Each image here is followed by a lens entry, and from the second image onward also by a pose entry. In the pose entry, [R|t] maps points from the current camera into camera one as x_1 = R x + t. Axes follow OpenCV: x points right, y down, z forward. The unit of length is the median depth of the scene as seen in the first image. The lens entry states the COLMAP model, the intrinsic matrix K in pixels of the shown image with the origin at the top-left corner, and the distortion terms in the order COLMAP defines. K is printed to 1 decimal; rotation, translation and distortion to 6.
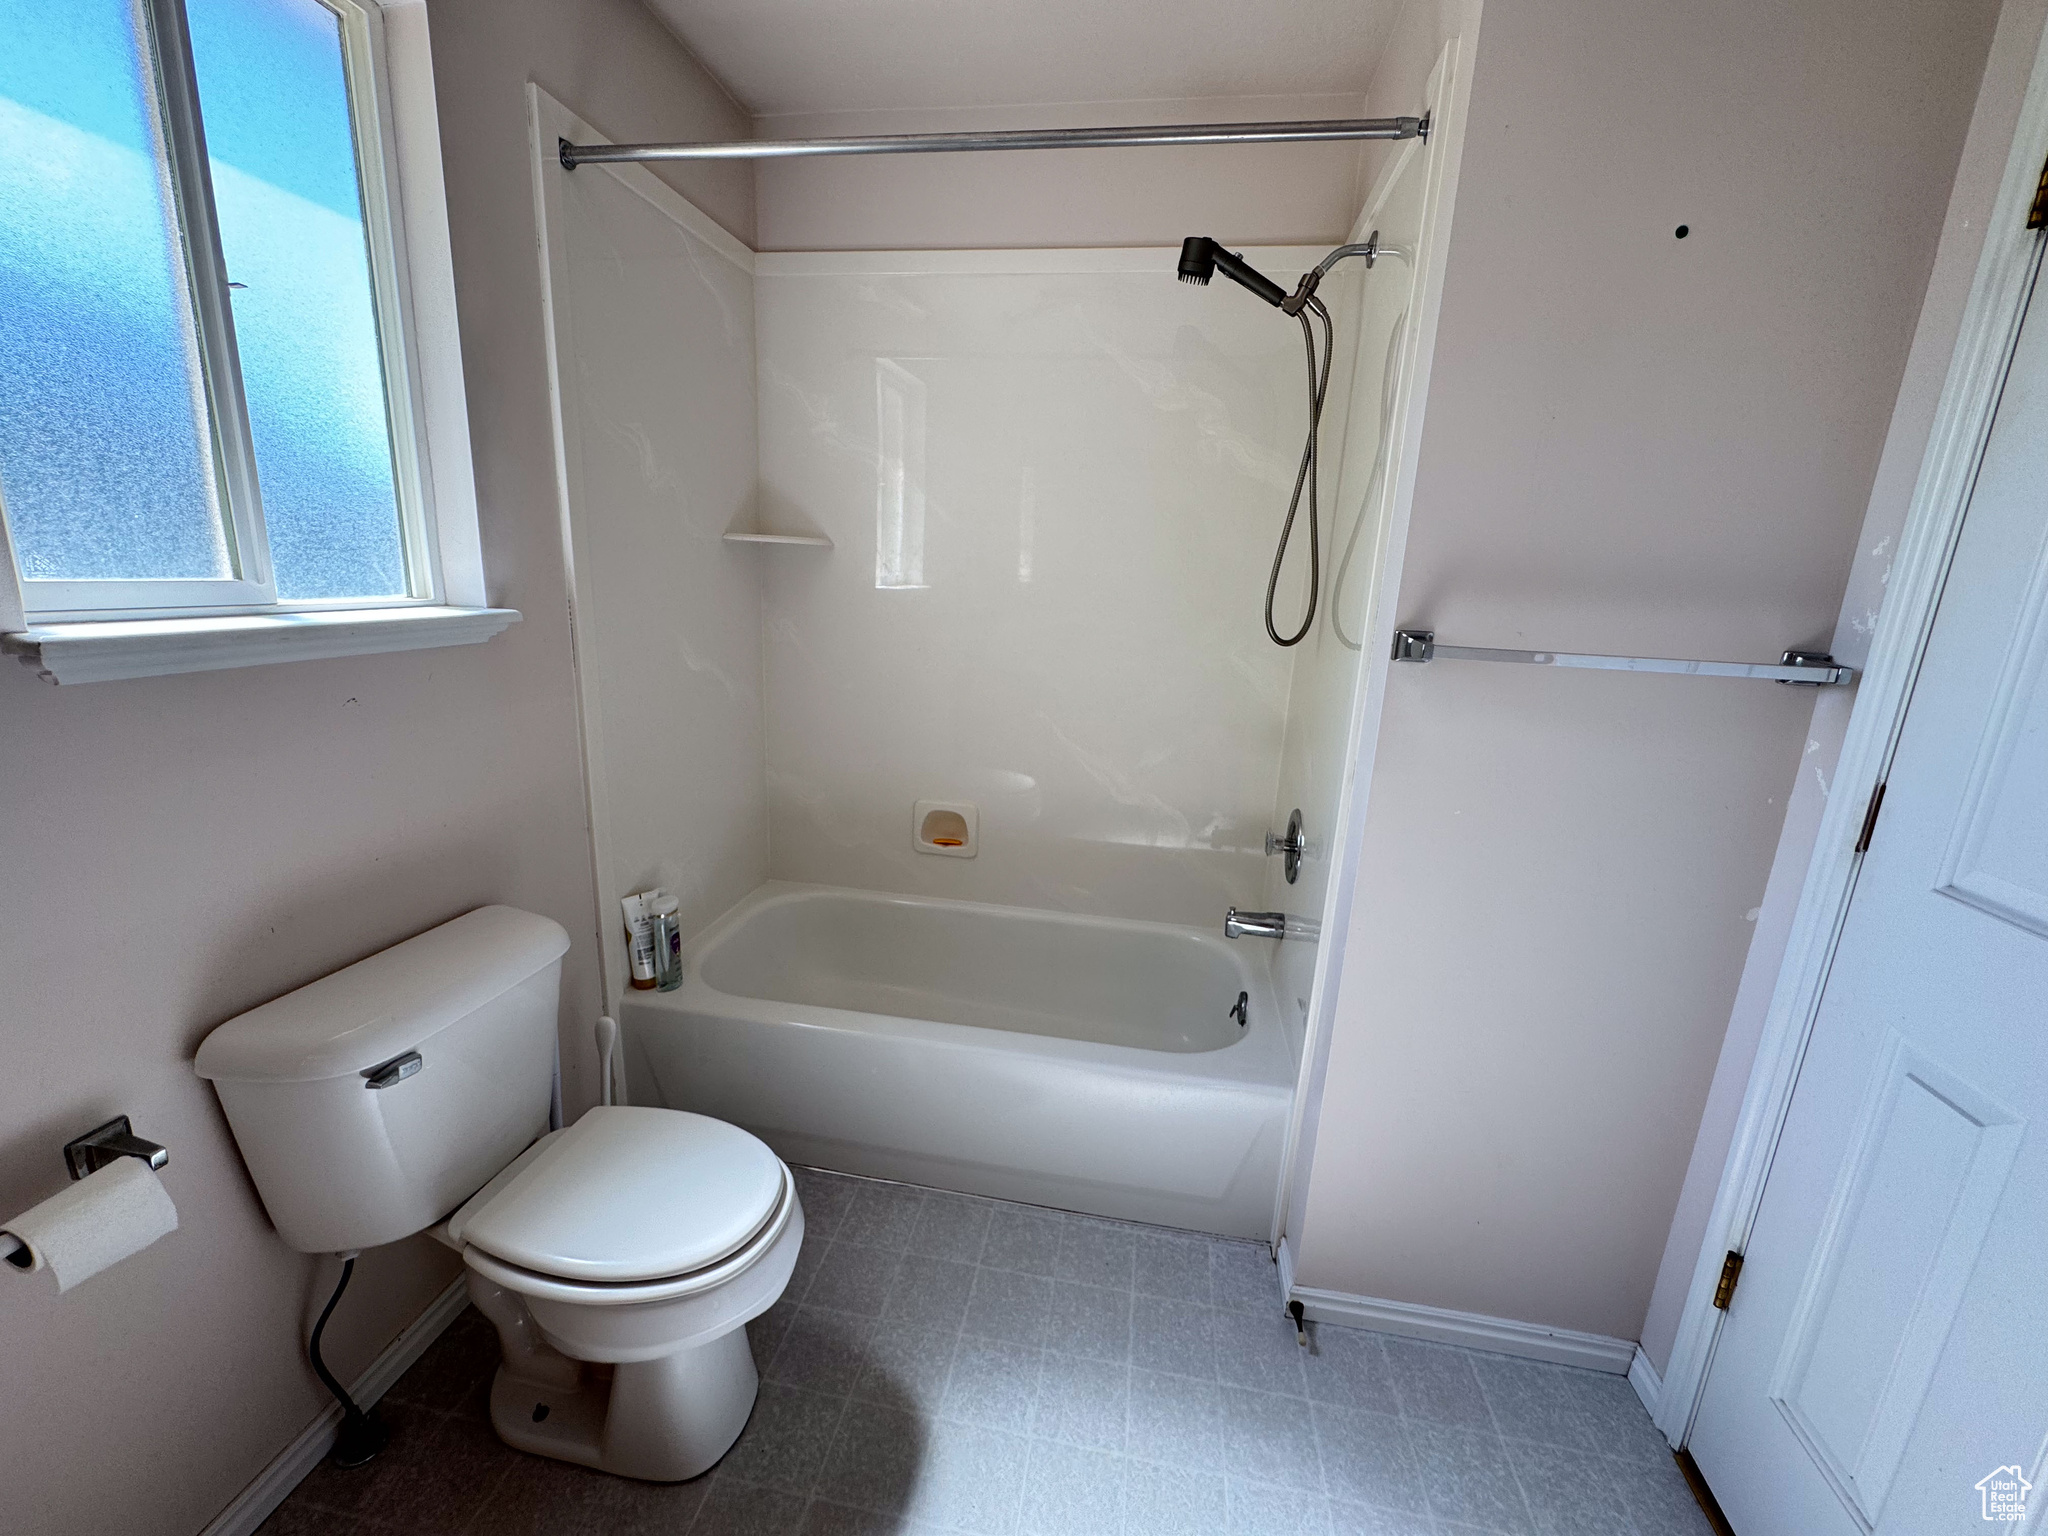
lens RADIAL K [[819.0, 0, 1023.9], [0, 819.0, 765.5], [0, 0, 1]] dist [-0.002770, 0.000330]
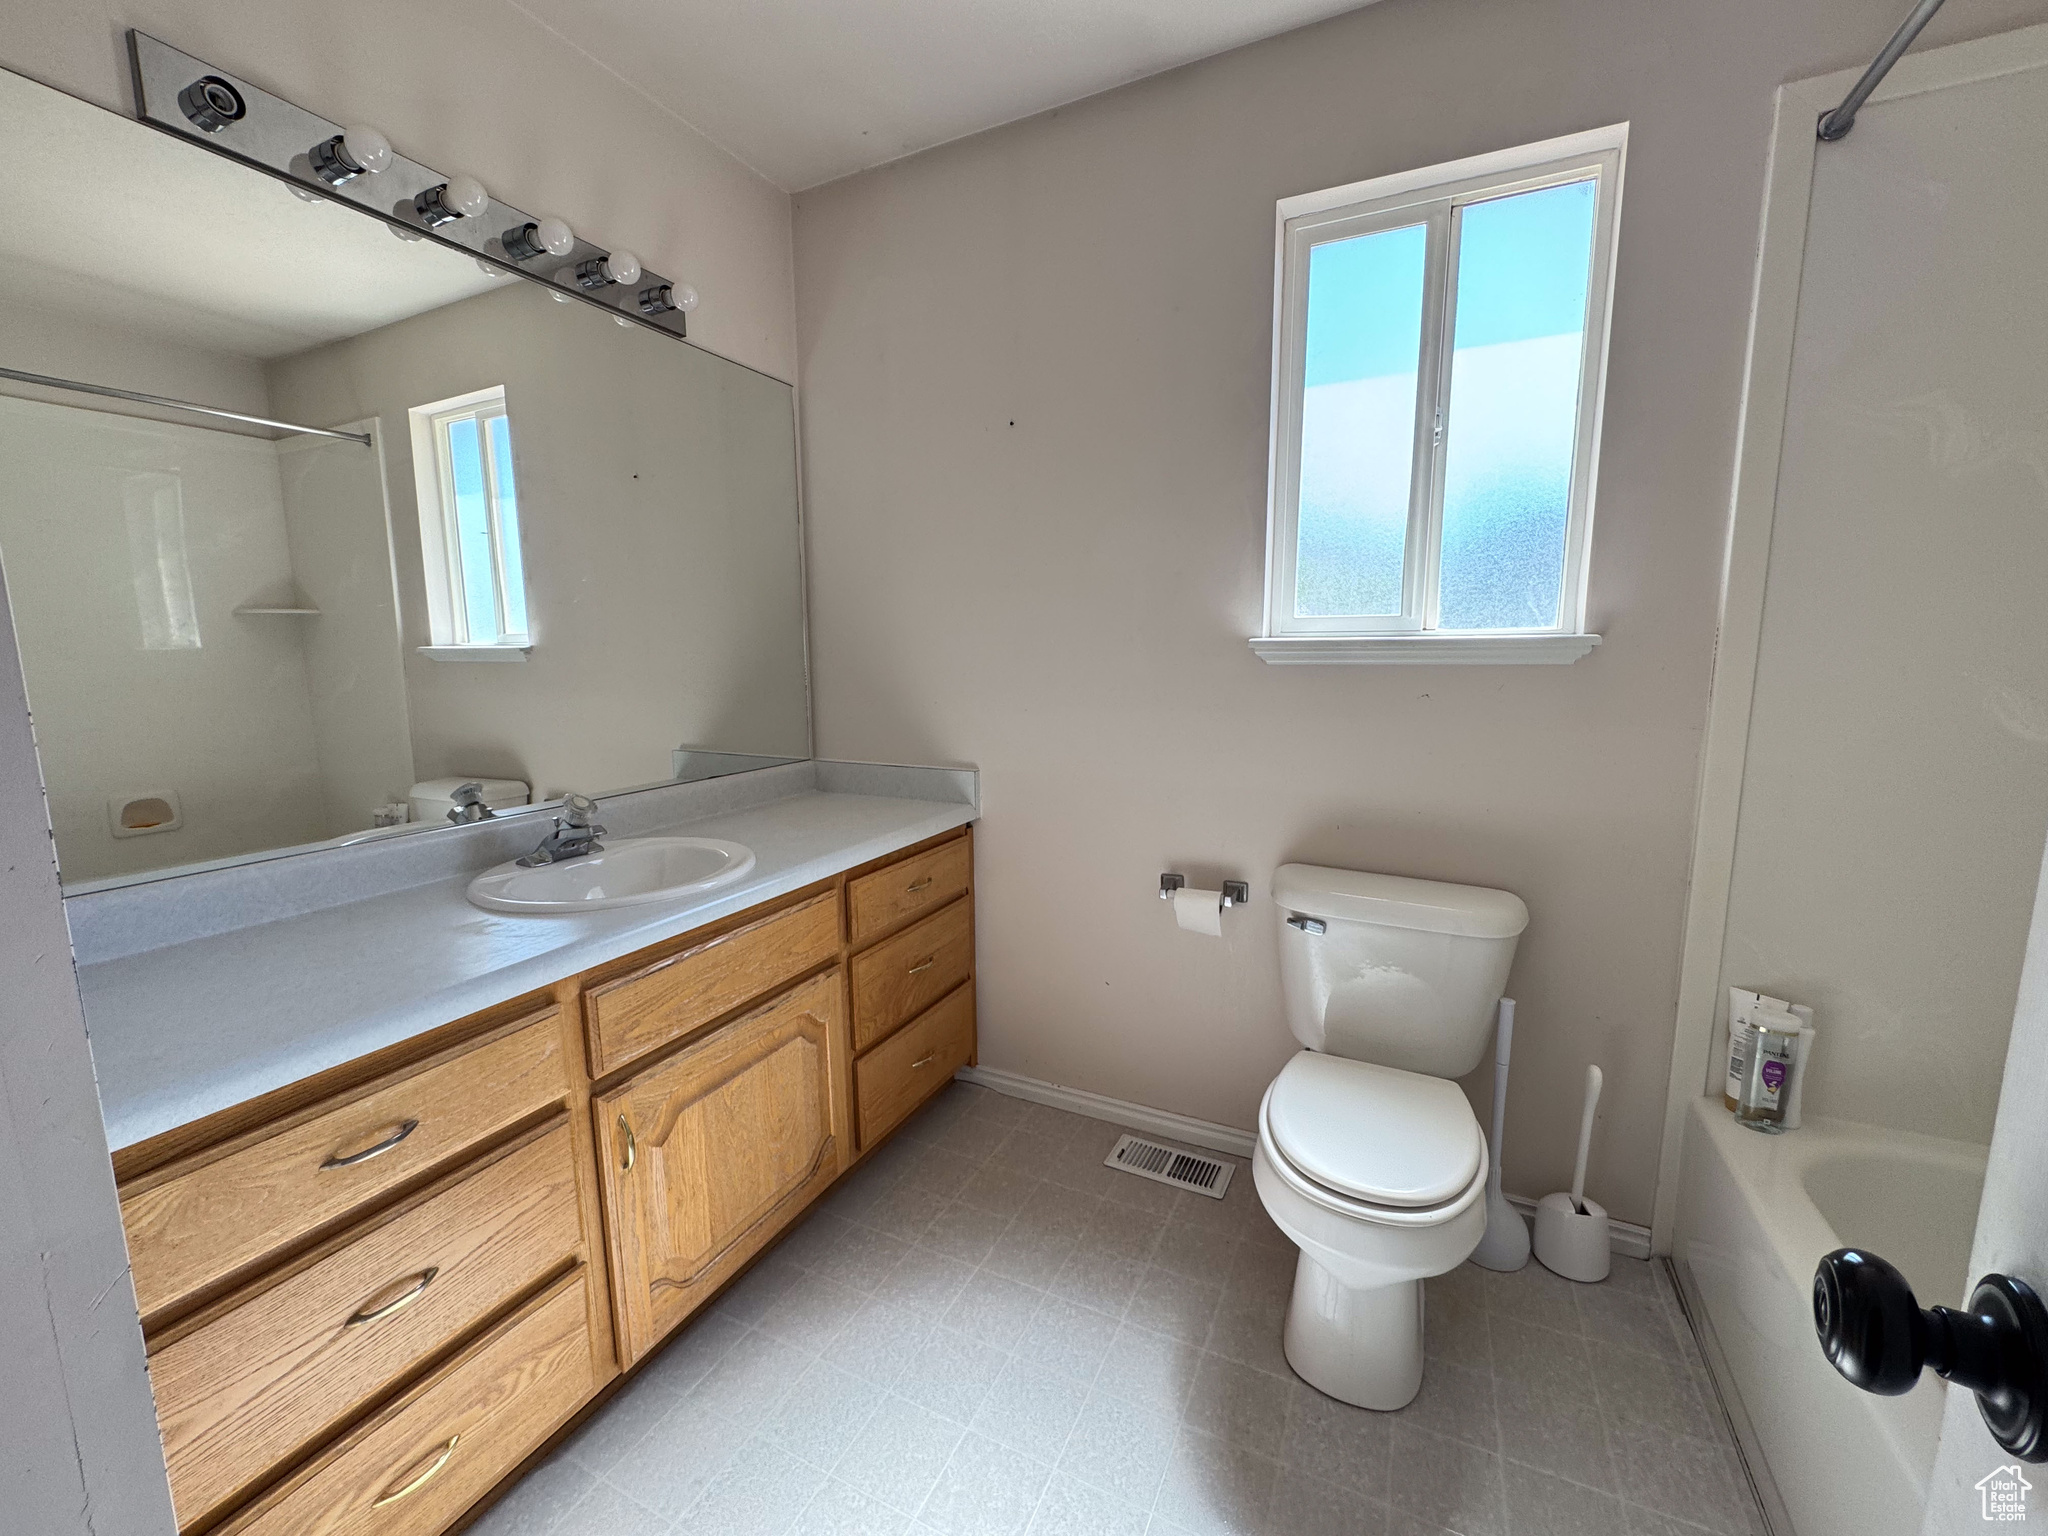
lens RADIAL K [[819.0, 0, 1019.9], [0, 819.0, 765.9], [0, 0, 1]] dist [-0.002770, 0.000330]
pose [[-0.285013, 0.090178, -0.954272, 0.581044], [-0.231902, 0.959501, 0.159934, -0.019730], [0.930048, 0.266881, -0.252558, 0.580125]]
